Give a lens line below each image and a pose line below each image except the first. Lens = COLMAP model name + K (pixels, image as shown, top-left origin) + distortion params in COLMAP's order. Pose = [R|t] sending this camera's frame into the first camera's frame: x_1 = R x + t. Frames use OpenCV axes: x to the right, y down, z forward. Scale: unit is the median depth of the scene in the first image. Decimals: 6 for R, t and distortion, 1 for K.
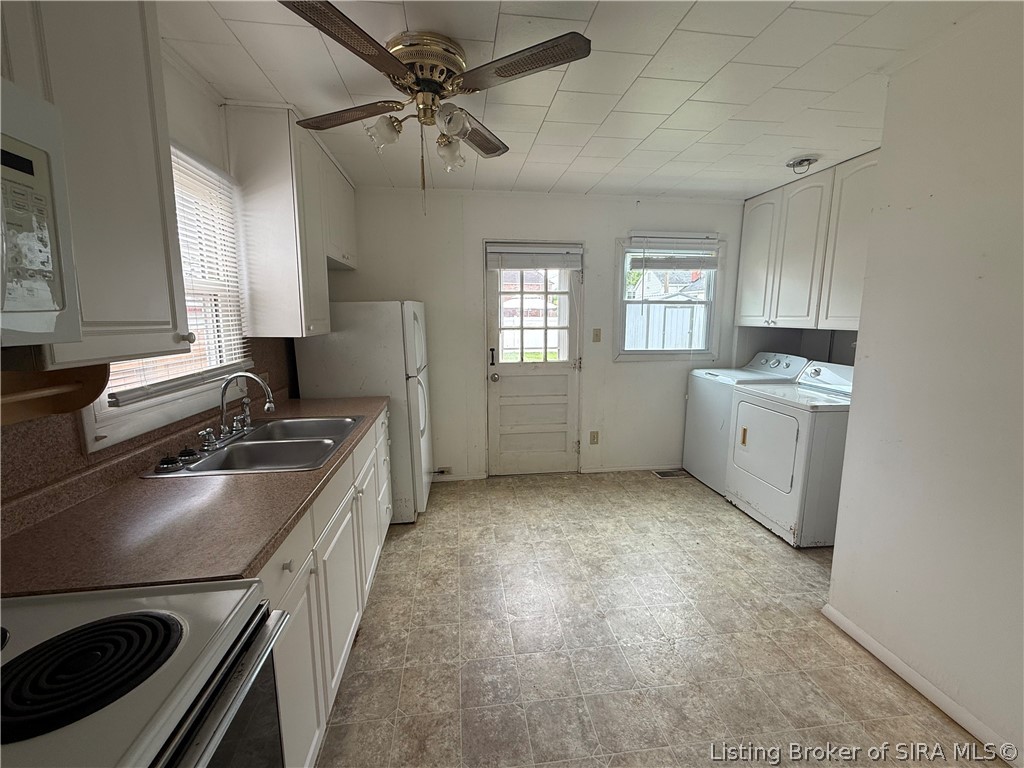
lens RADIAL K [[433.1, 0, 509.5], [0, 433.1, 384.0], [0, 0, 1]] dist [-0.001247, -0.000178]
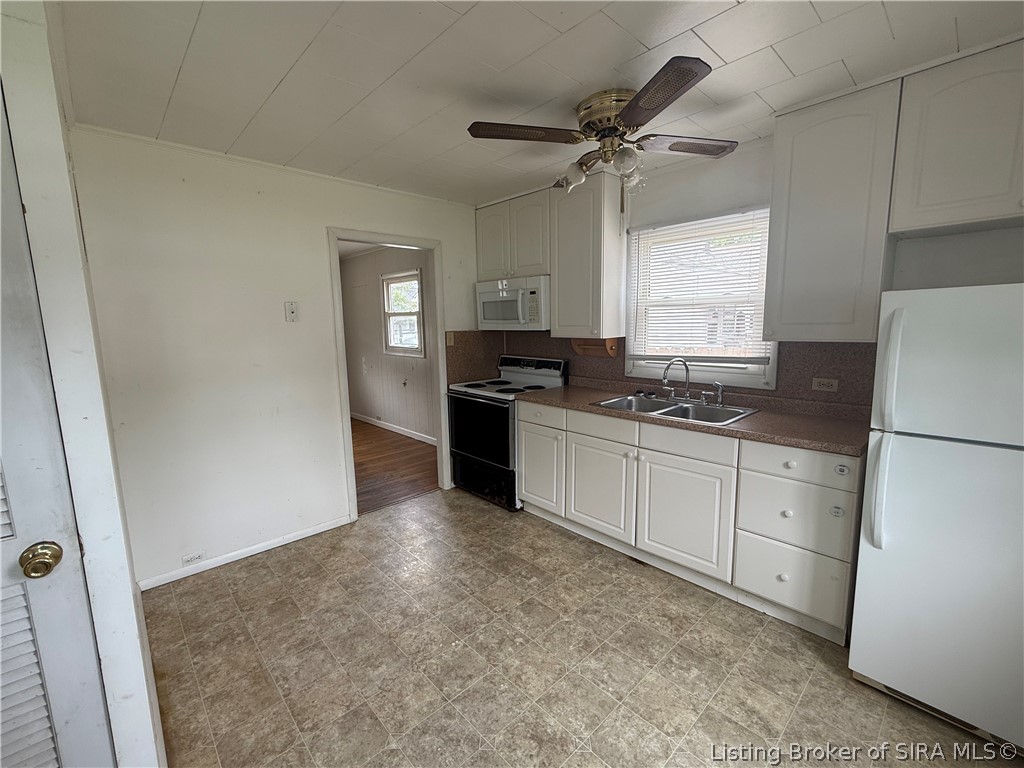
lens RADIAL K [[433.1, 0, 507.0], [0, 433.1, 382.4], [0, 0, 1]] dist [-0.001247, -0.000178]
pose [[-0.811135, 0.097988, -0.576592, 0.611320], [-0.069855, 0.962576, 0.261854, -0.237901], [0.580672, 0.252677, -0.773934, 1.483994]]
